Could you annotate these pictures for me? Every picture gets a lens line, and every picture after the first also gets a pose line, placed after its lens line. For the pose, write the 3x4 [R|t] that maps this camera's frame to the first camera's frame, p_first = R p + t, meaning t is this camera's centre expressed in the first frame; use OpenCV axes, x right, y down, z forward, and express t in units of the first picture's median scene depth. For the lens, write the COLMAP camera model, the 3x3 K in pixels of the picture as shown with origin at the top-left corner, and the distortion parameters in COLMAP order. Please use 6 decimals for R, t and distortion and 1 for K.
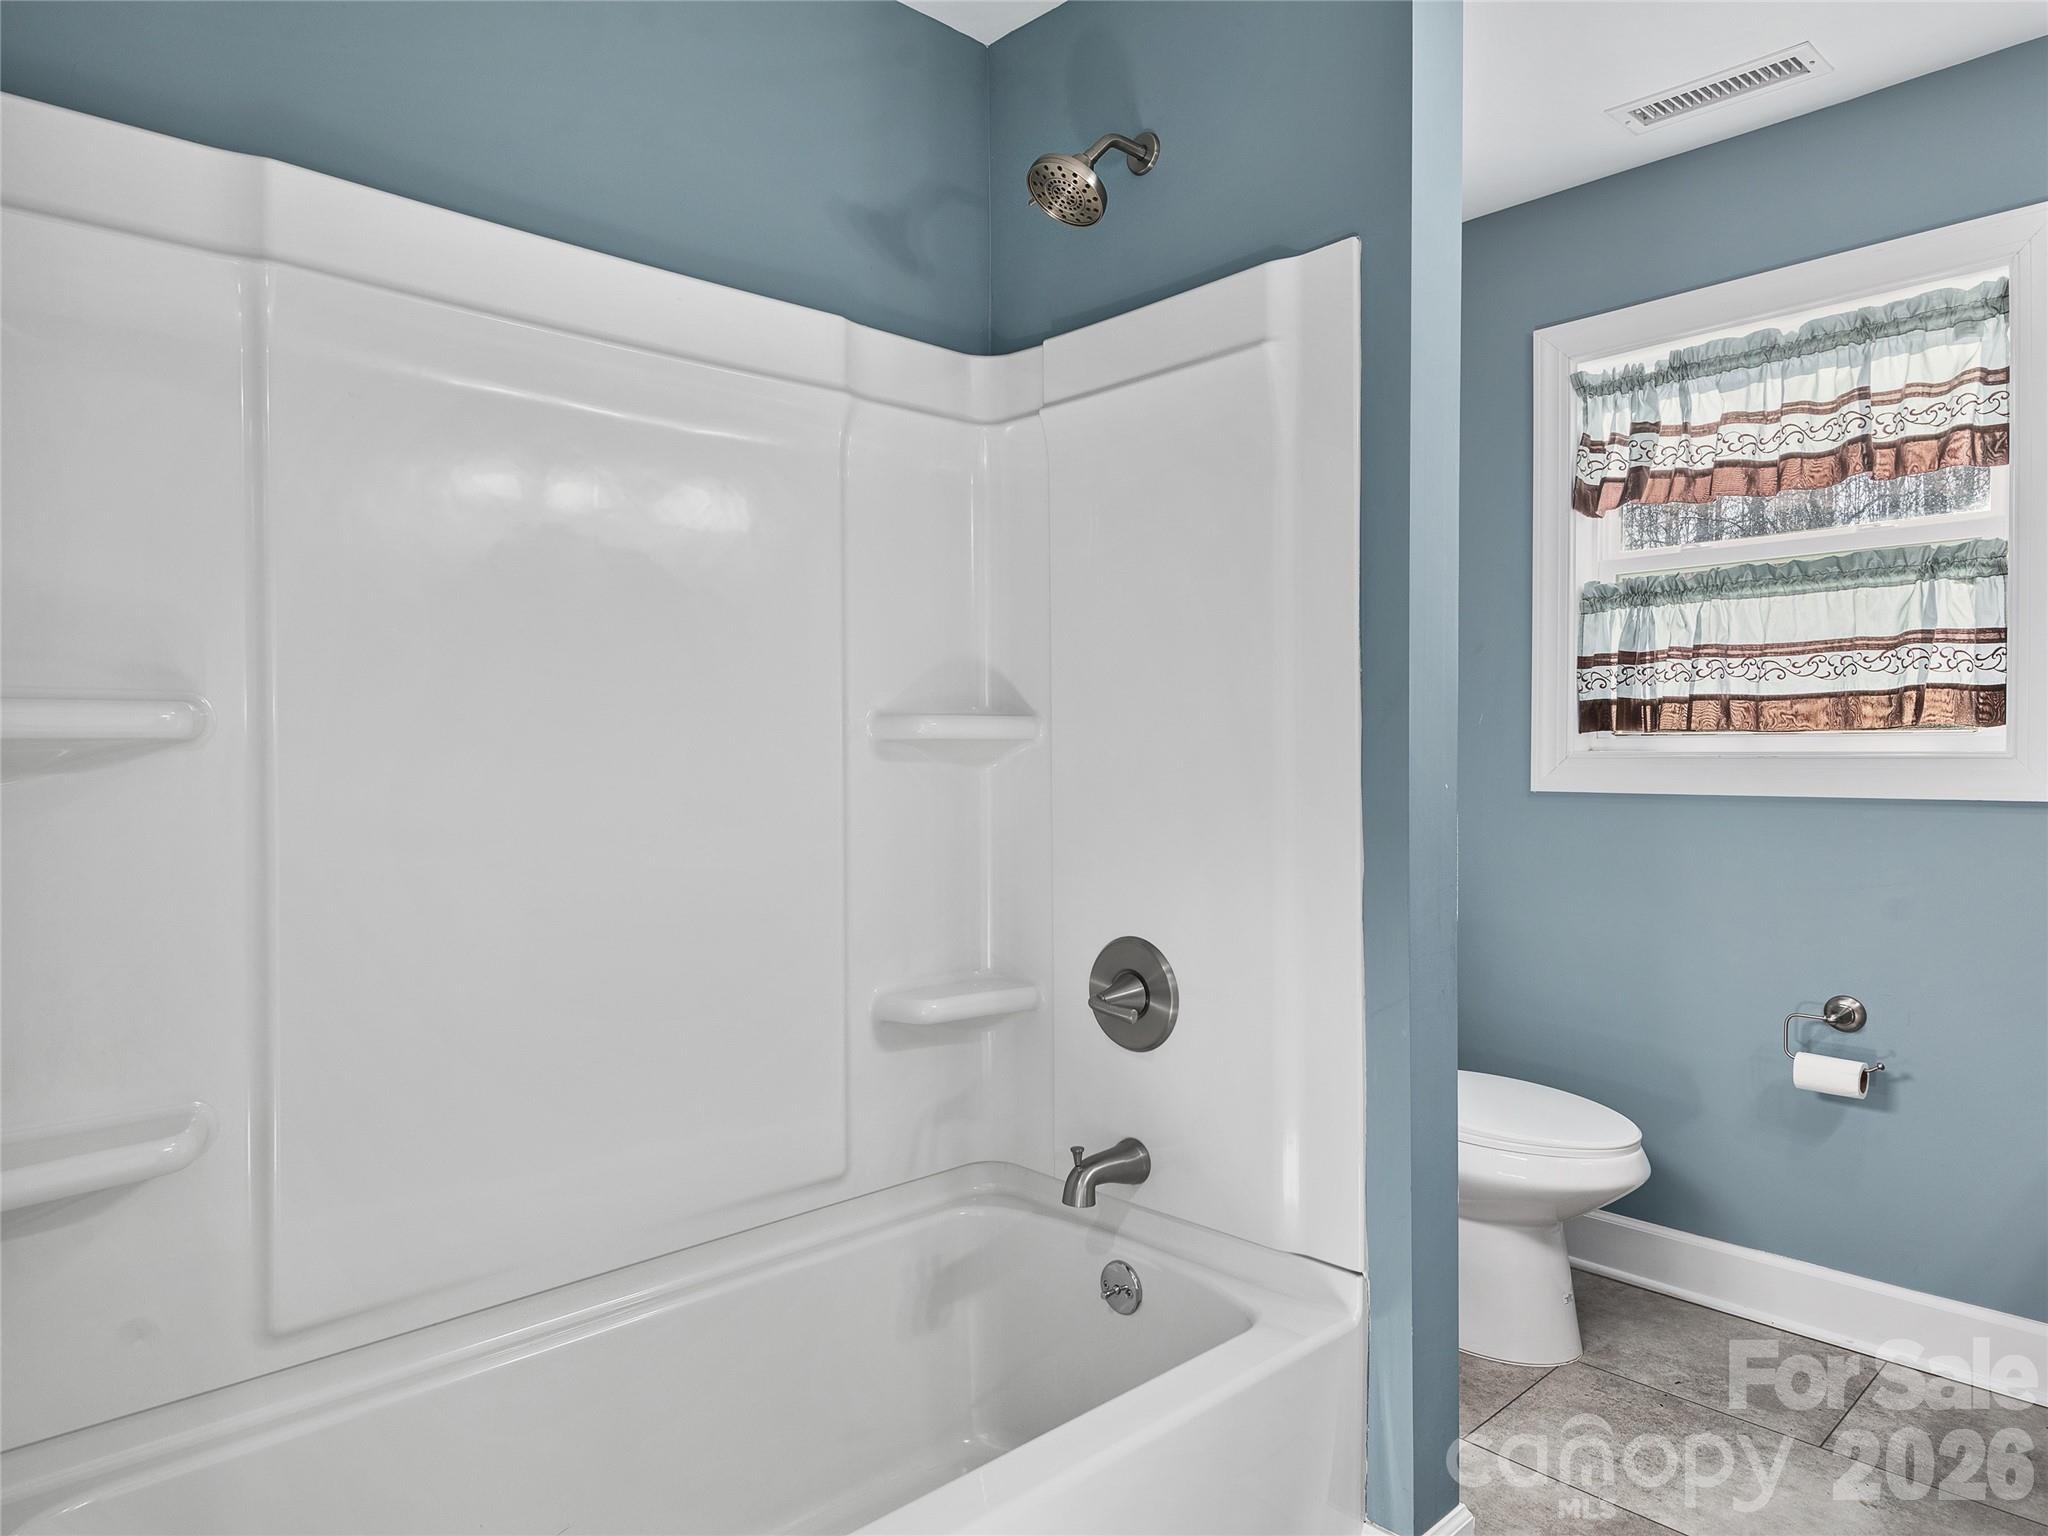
lens RADIAL K [[1279.1, 0, 1024.0], [0, 1279.1, 768.0], [0, 0, 1]] dist [0.033114, -0.017882]
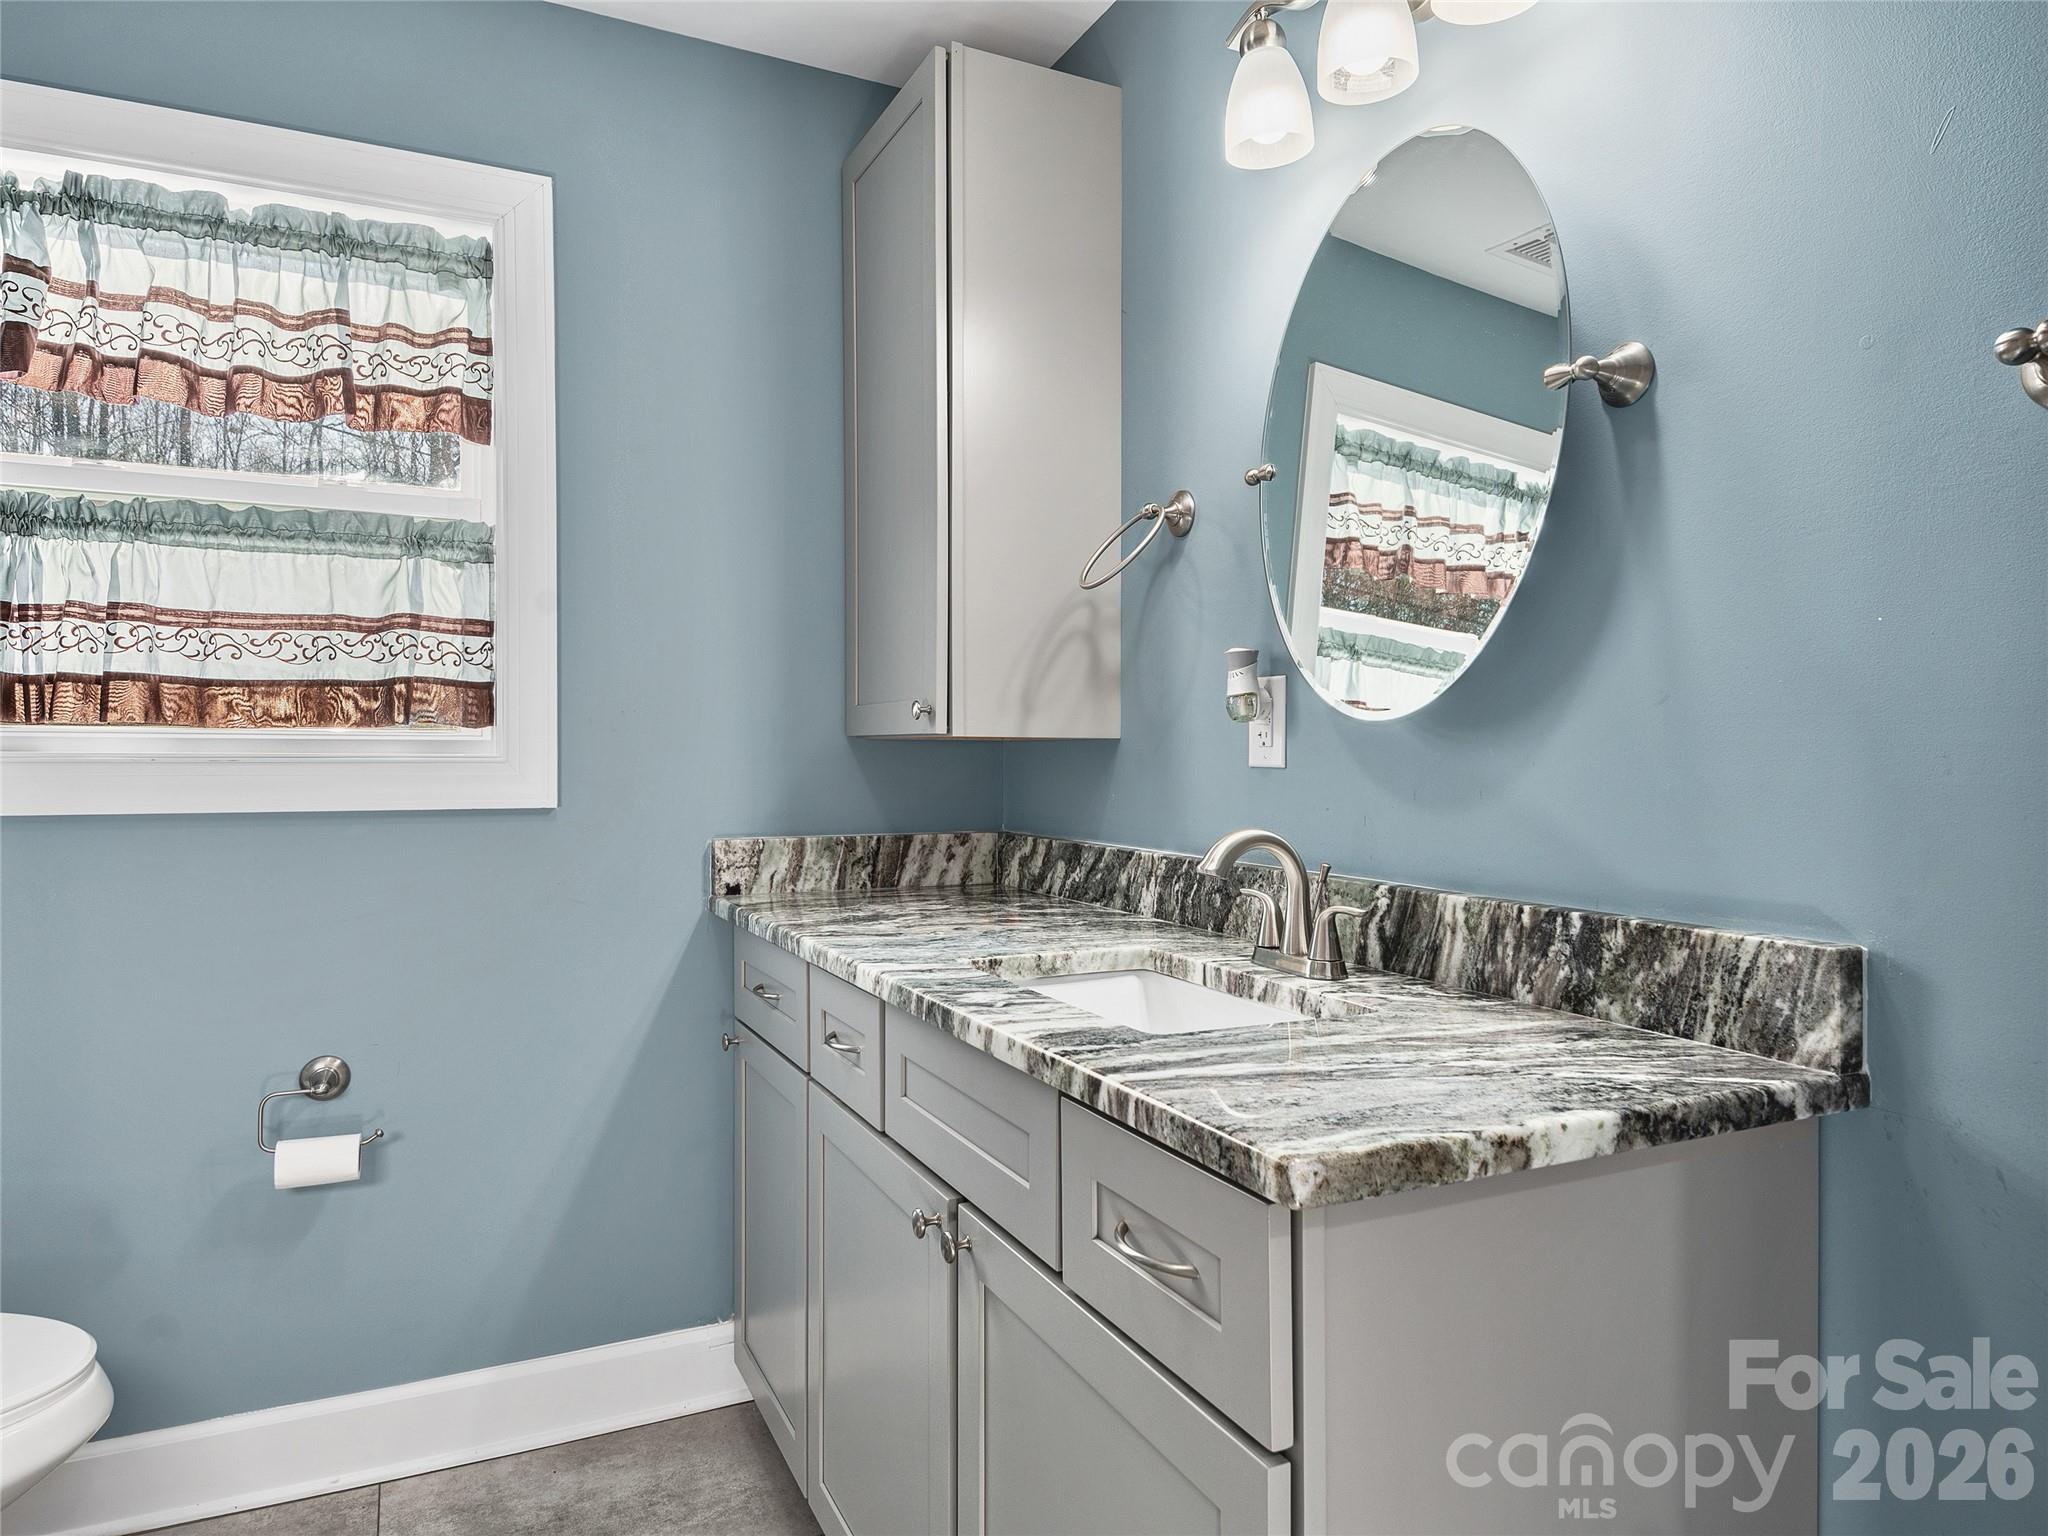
lens RADIAL K [[1279.1, 0, 1024.0], [0, 1279.1, 768.0], [0, 0, 1]] dist [0.033114, -0.017882]
pose [[0.329483, -0.004339, 0.944151, 0.015994], [0.006024, 0.999979, 0.002494, -0.003299], [-0.944142, 0.004866, 0.329503, 0.313752]]
